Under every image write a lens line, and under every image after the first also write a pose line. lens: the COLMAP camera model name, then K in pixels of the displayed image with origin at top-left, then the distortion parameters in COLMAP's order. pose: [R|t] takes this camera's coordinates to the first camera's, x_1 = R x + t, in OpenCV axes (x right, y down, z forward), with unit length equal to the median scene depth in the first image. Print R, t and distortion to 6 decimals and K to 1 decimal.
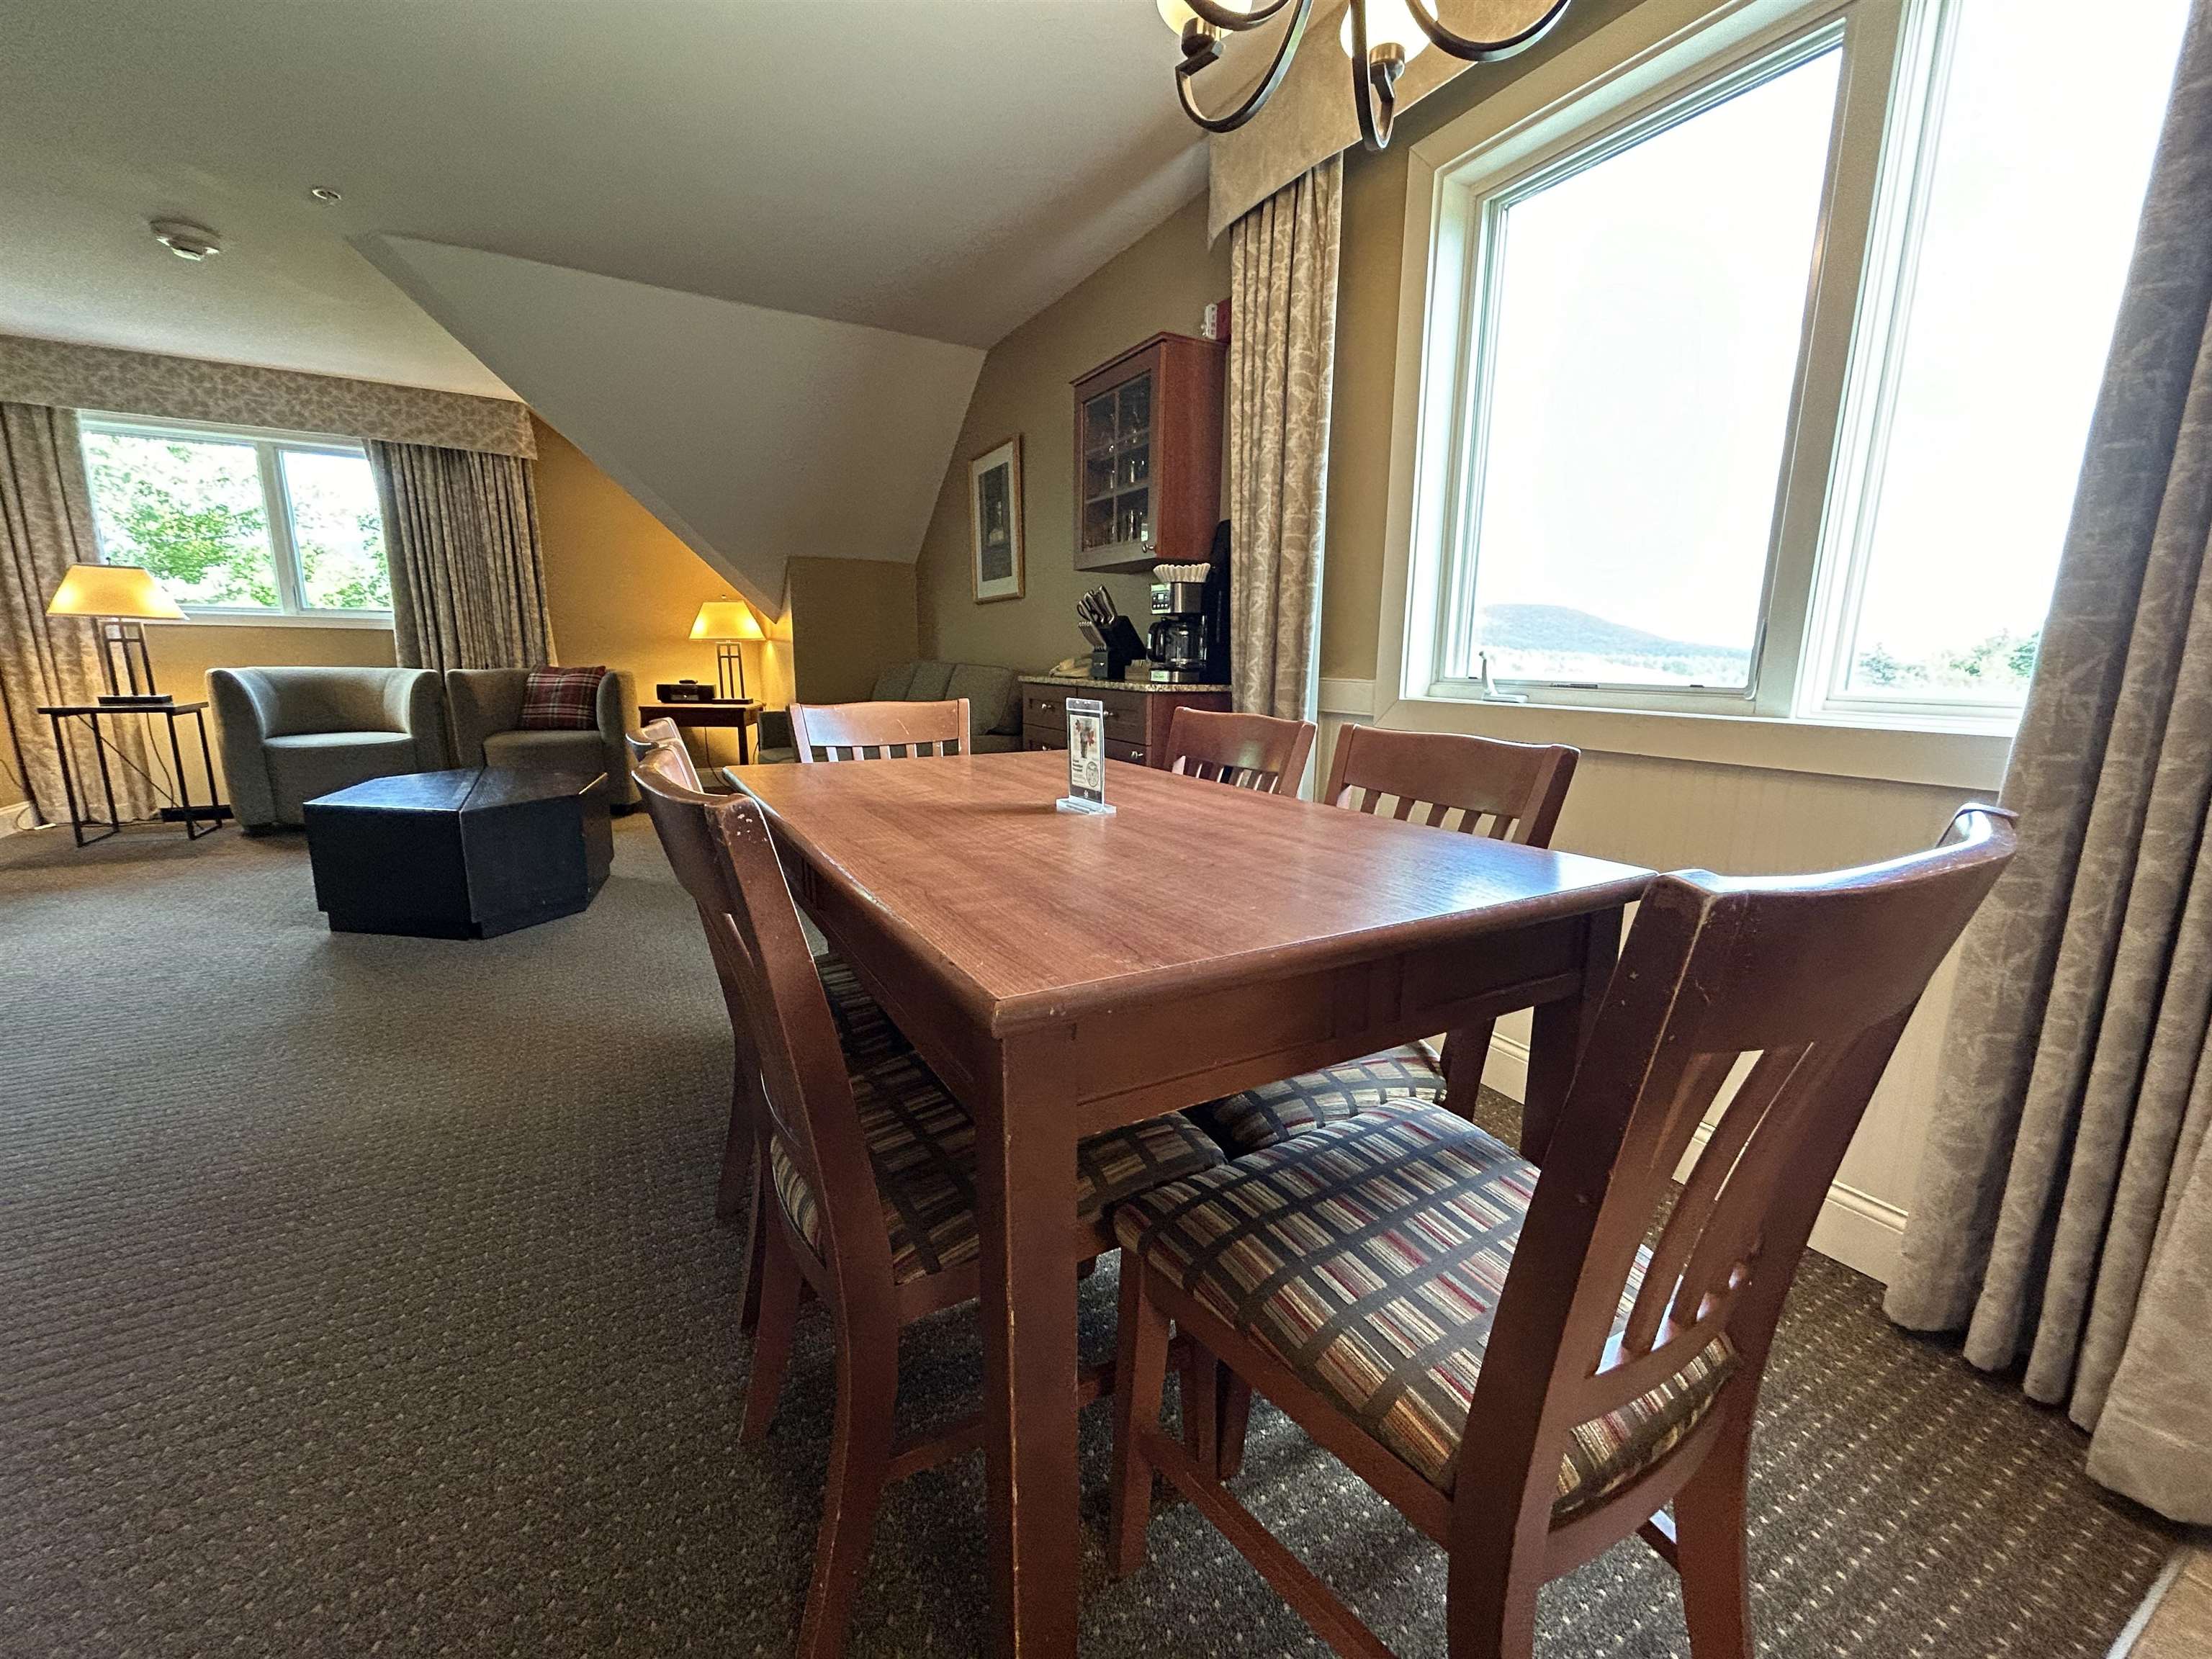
lens RADIAL K [[883.3, 0, 1098.8], [0, 883.3, 822.1], [0, 0, 1]] dist [-0.000199, 0.000244]
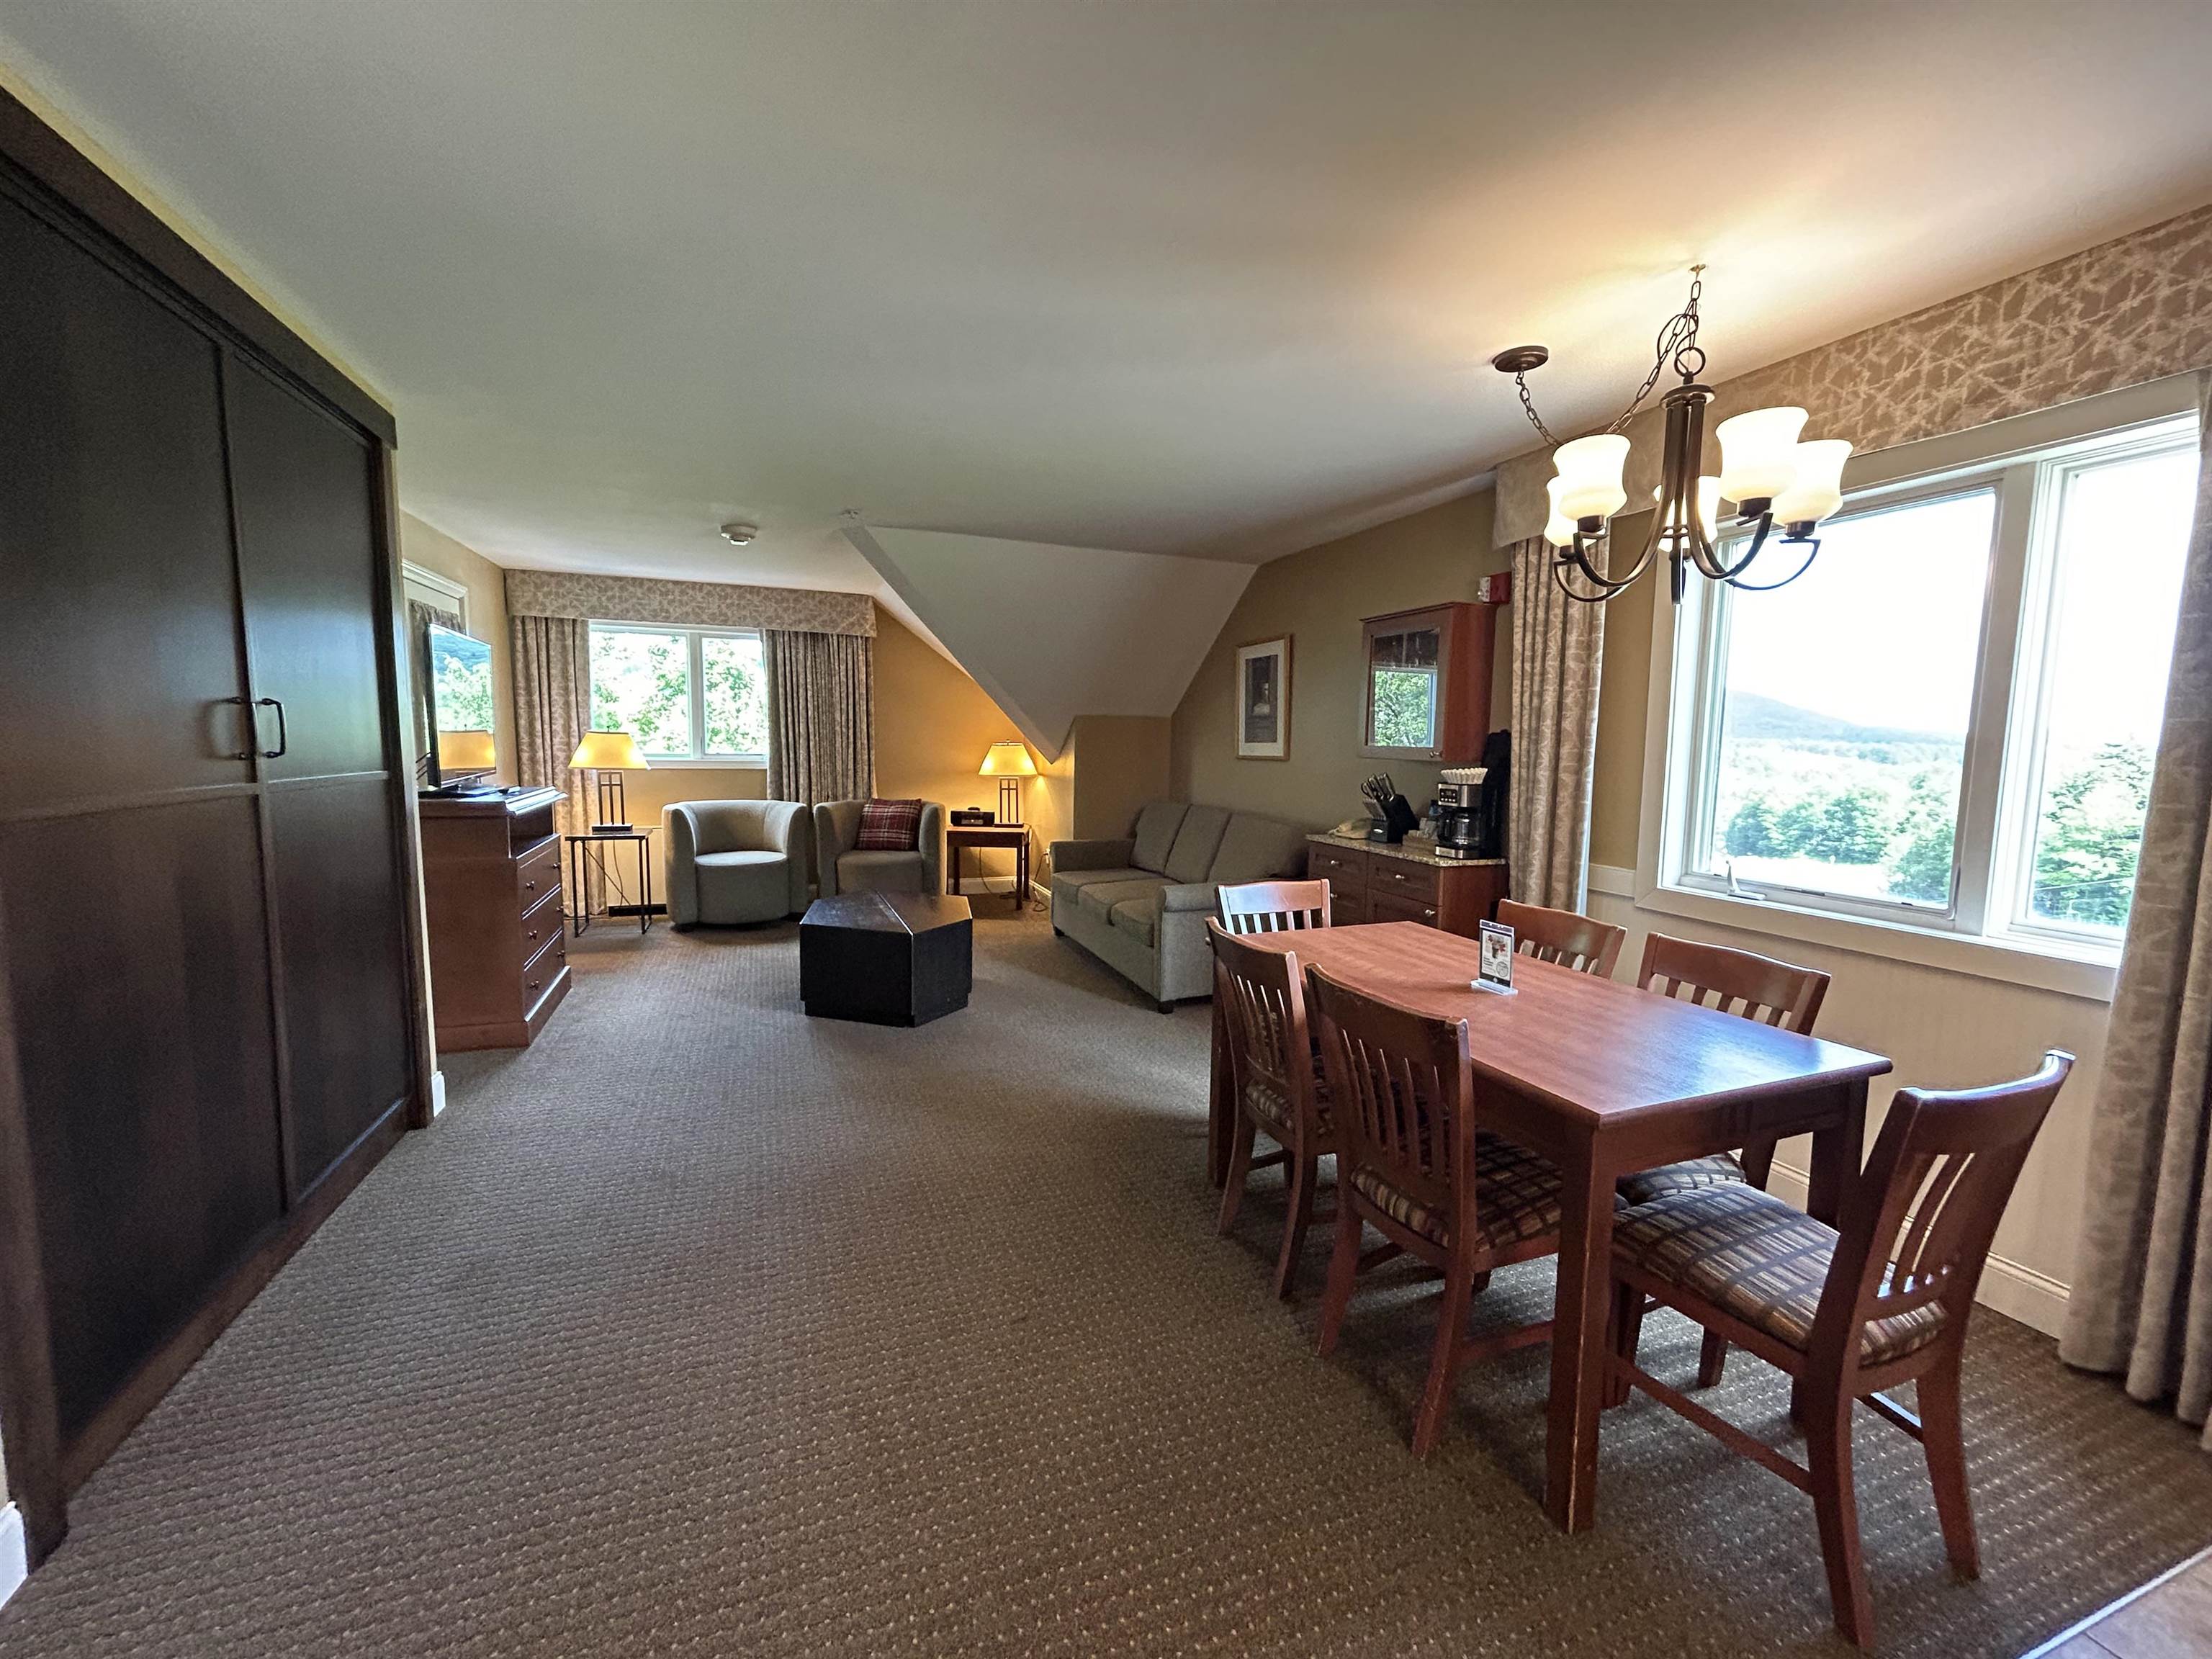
lens RADIAL K [[880.1, 0, 1106.0], [0, 880.1, 829.5], [0, 0, 1]] dist [0.011024, -0.002735]
pose [[0.990100, 0.016799, -0.139358, -0.287192], [-0.028489, 0.996199, -0.082316, -0.087481], [0.137446, 0.085471, 0.986815, -0.424543]]
